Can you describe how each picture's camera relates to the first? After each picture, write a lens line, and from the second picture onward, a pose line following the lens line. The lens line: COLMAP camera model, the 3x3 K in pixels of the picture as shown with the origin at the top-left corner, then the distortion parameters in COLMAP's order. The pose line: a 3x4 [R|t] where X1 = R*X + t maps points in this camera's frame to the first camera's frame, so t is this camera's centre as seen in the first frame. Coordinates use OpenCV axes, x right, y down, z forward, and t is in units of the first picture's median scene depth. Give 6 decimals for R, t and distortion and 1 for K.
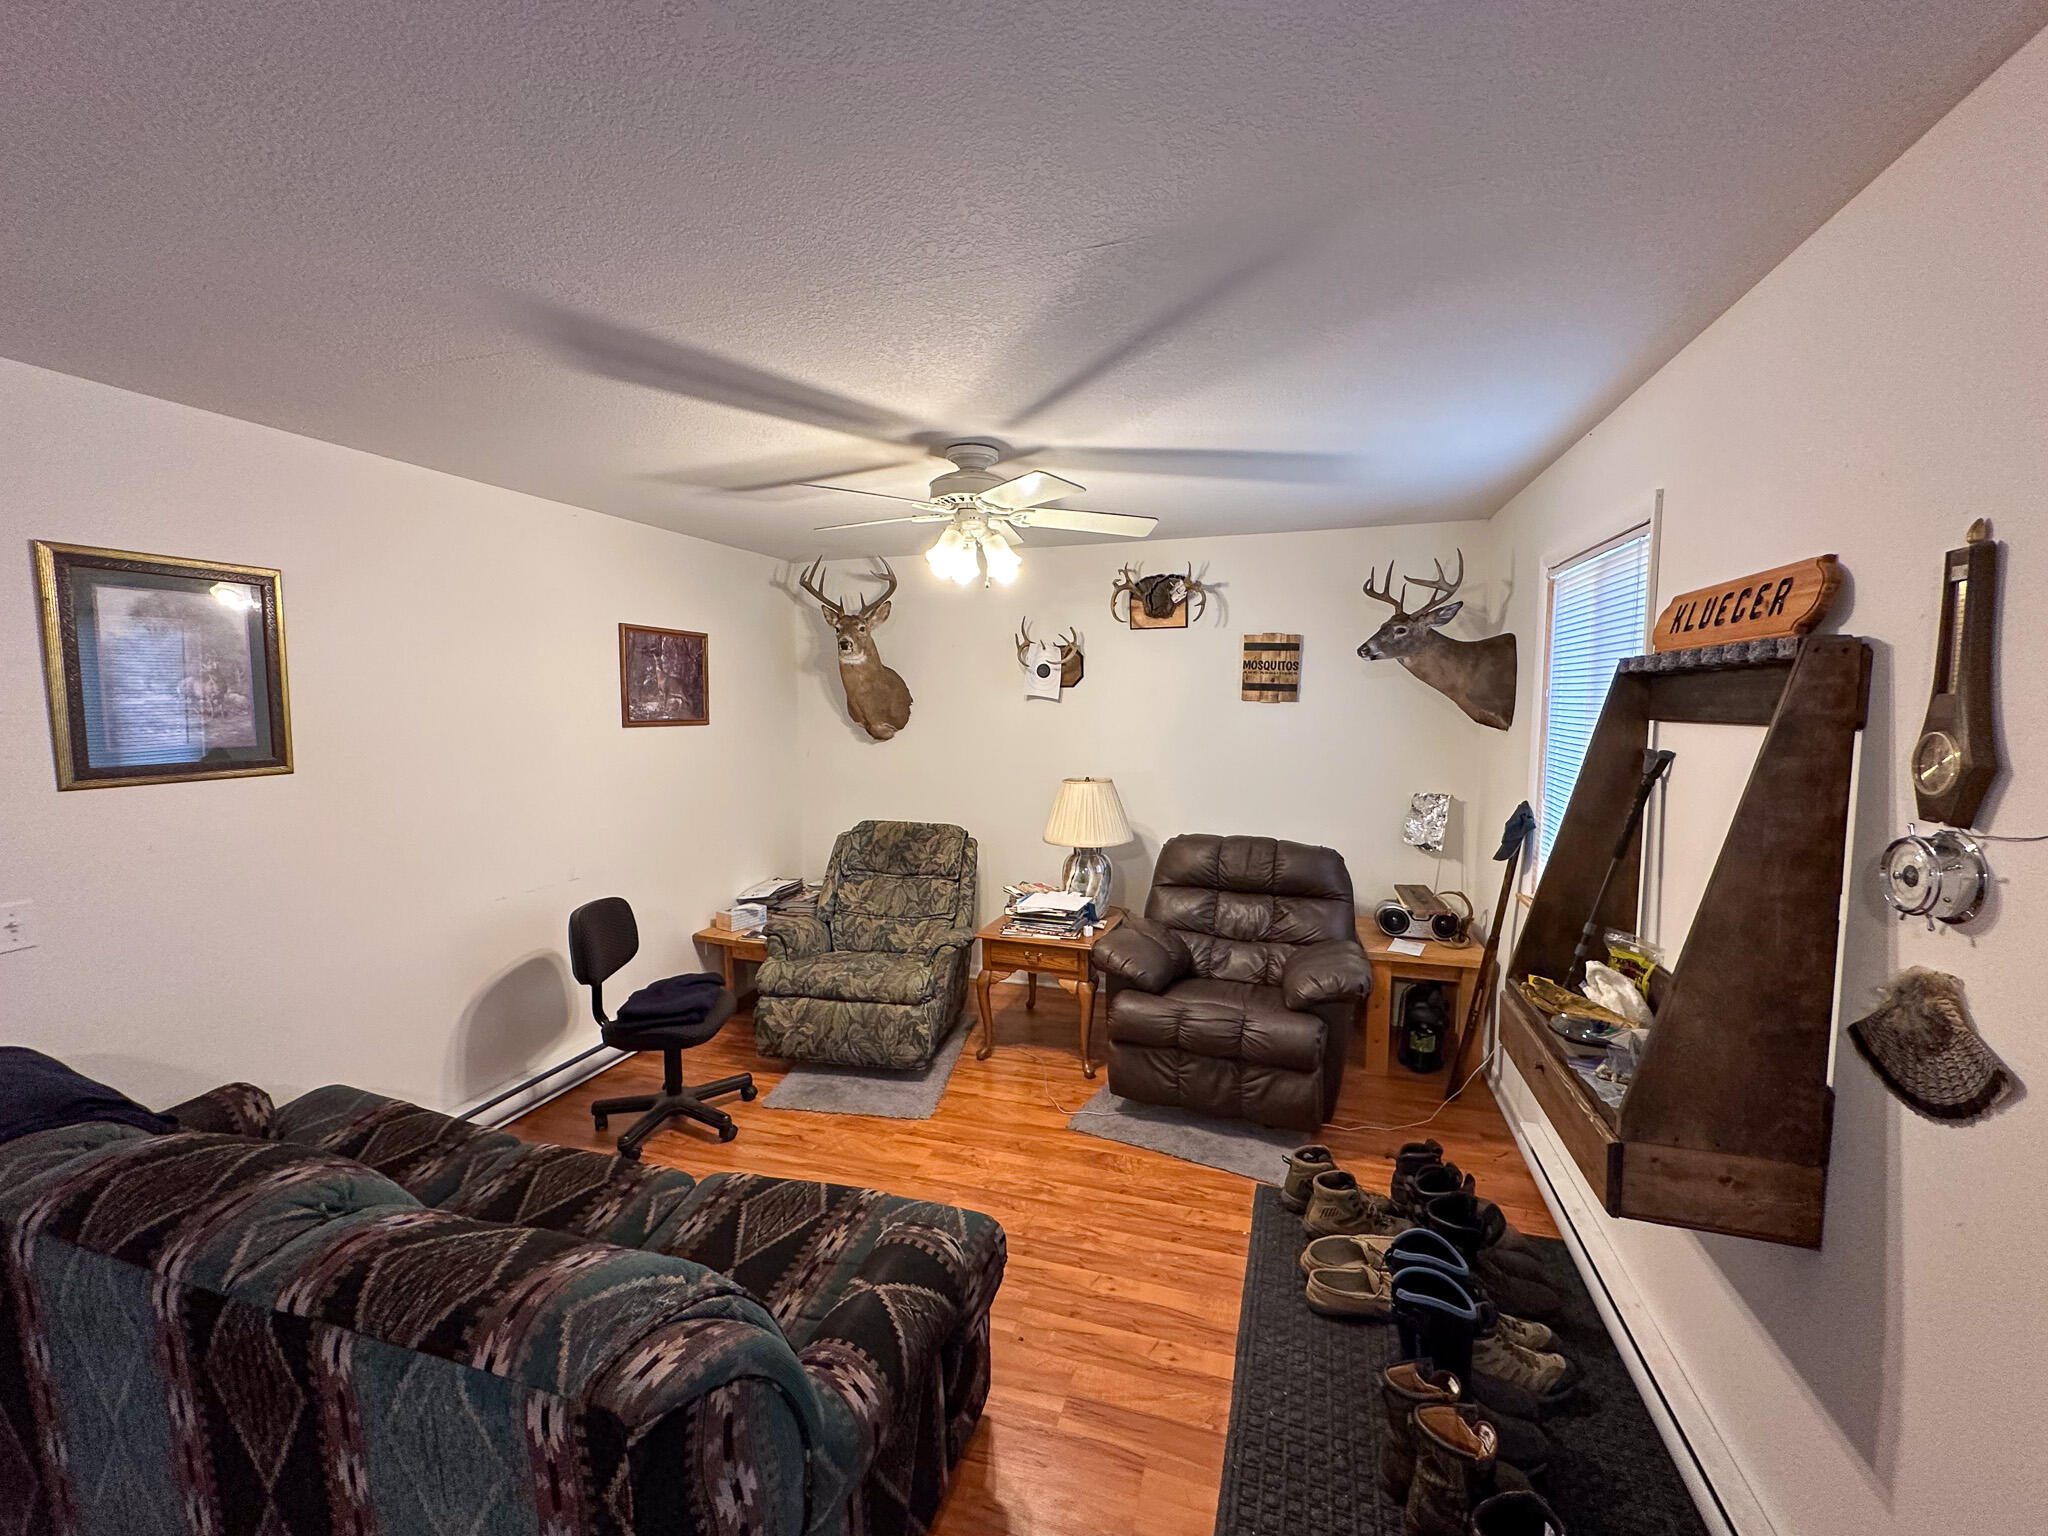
lens RADIAL K [[819.0, 0, 1023.0], [0, 819.0, 770.3], [0, 0, 1]] dist [-0.001137, 0.000361]
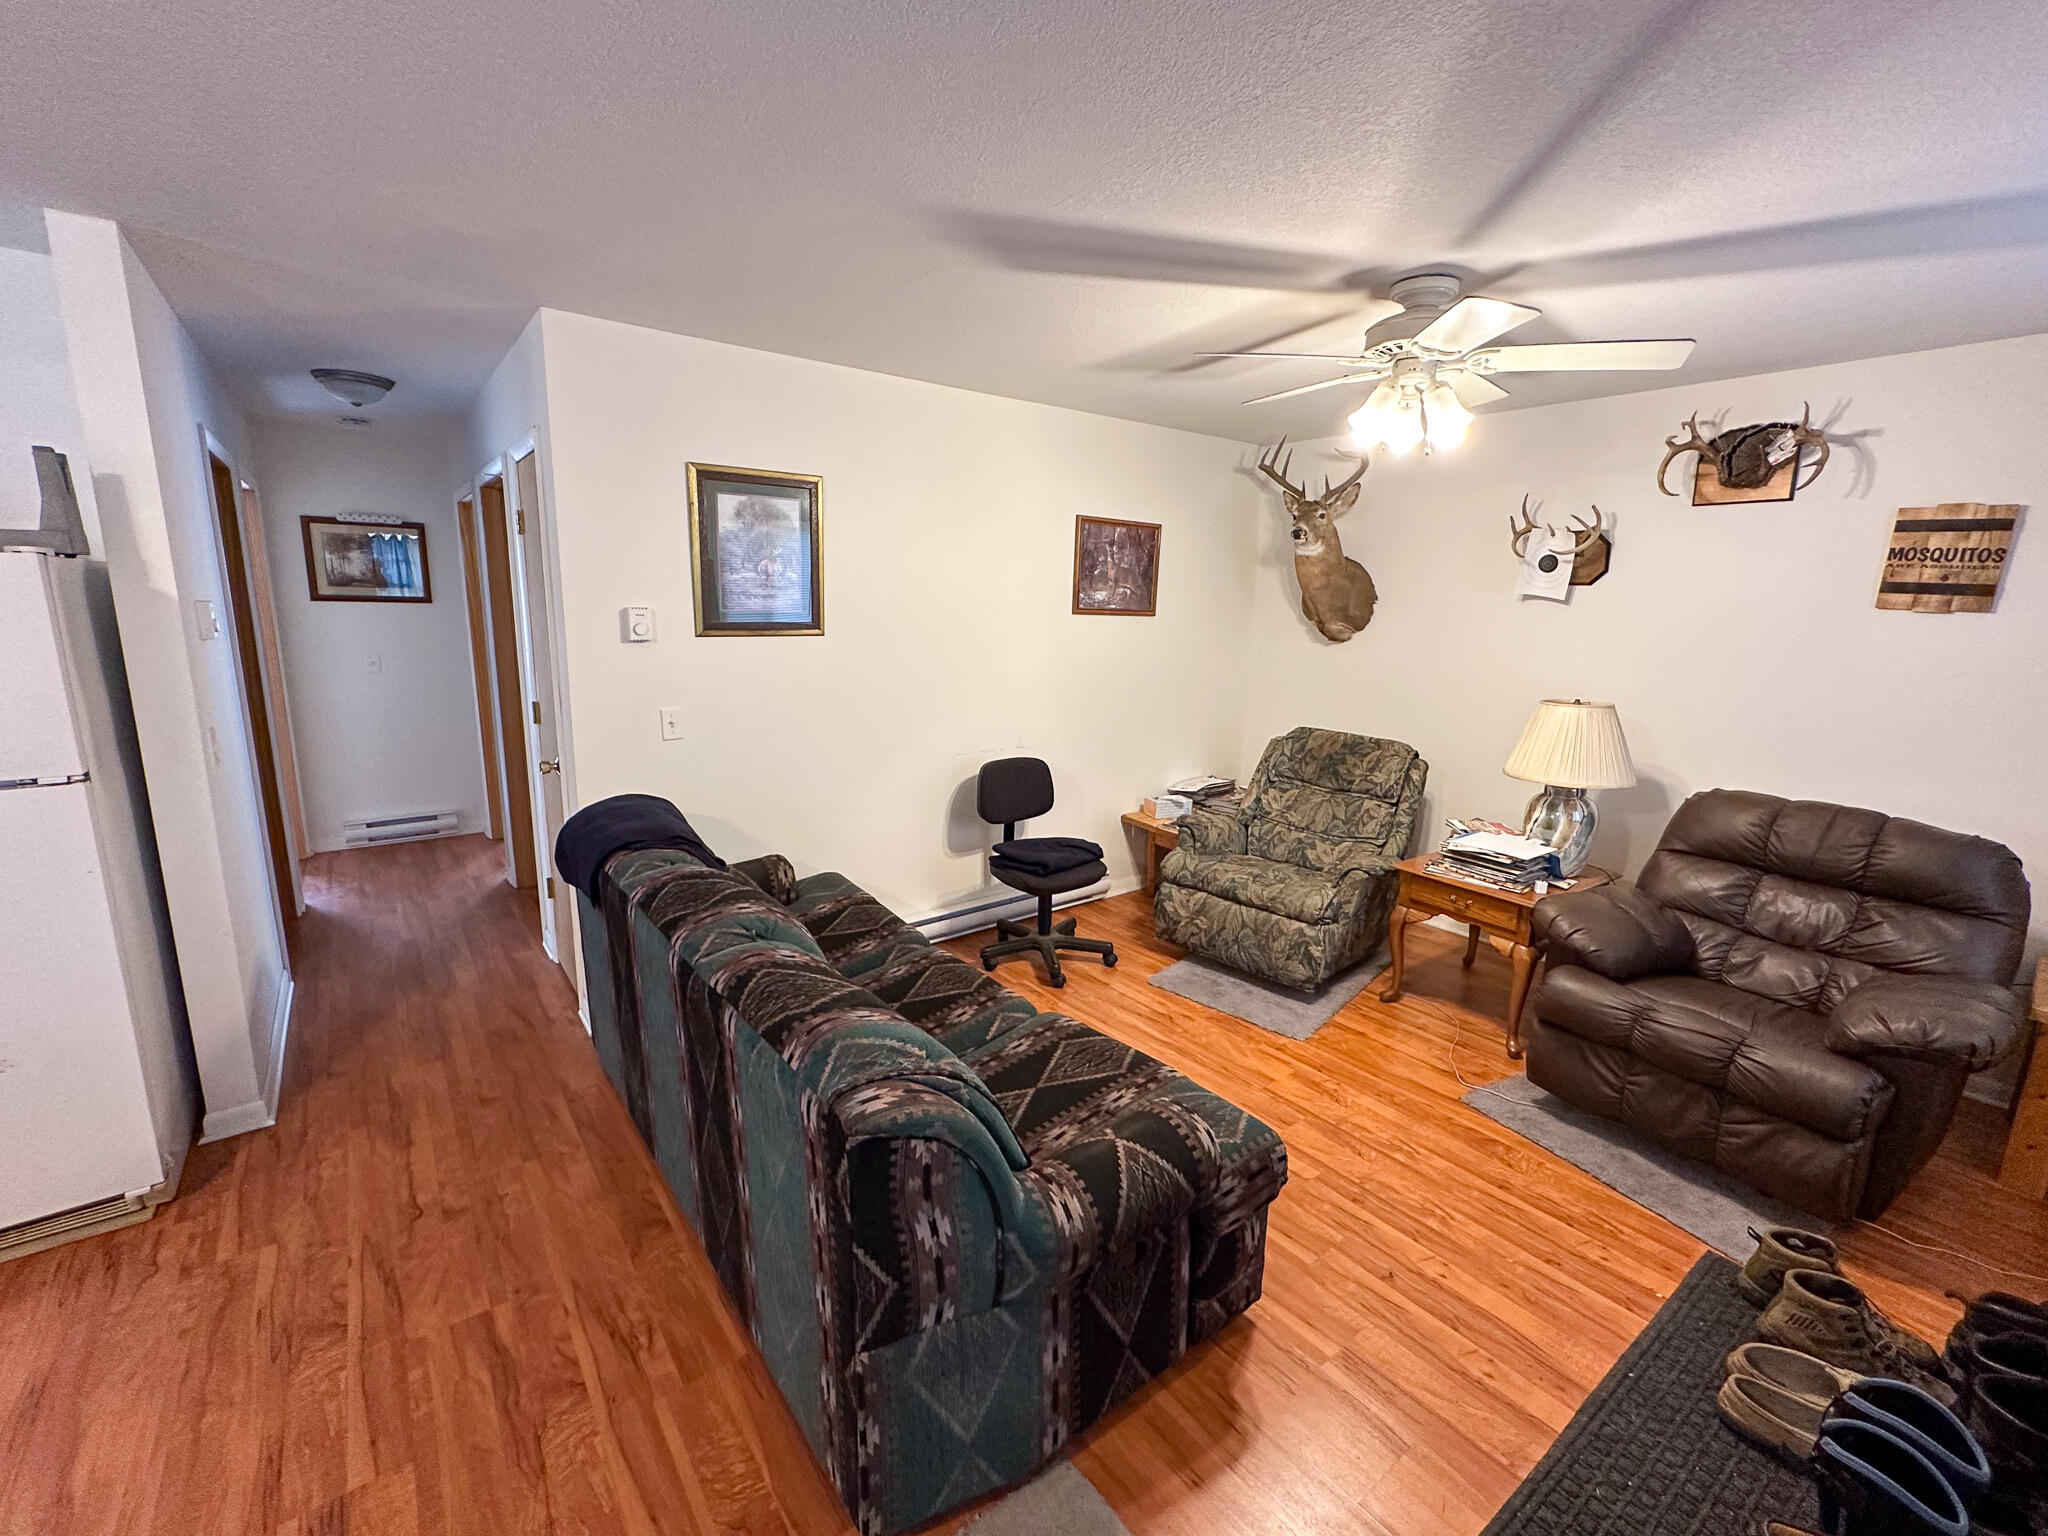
lens RADIAL K [[851.8, 0, 1024.0], [0, 851.8, 768.0], [0, 0, 1]] dist [-0.001832, 0.000115]
pose [[0.826350, 0.133433, -0.547121, 0.115617], [-0.075819, 0.989040, 0.126694, 0.012533], [0.558030, -0.063212, 0.827410, 0.024775]]
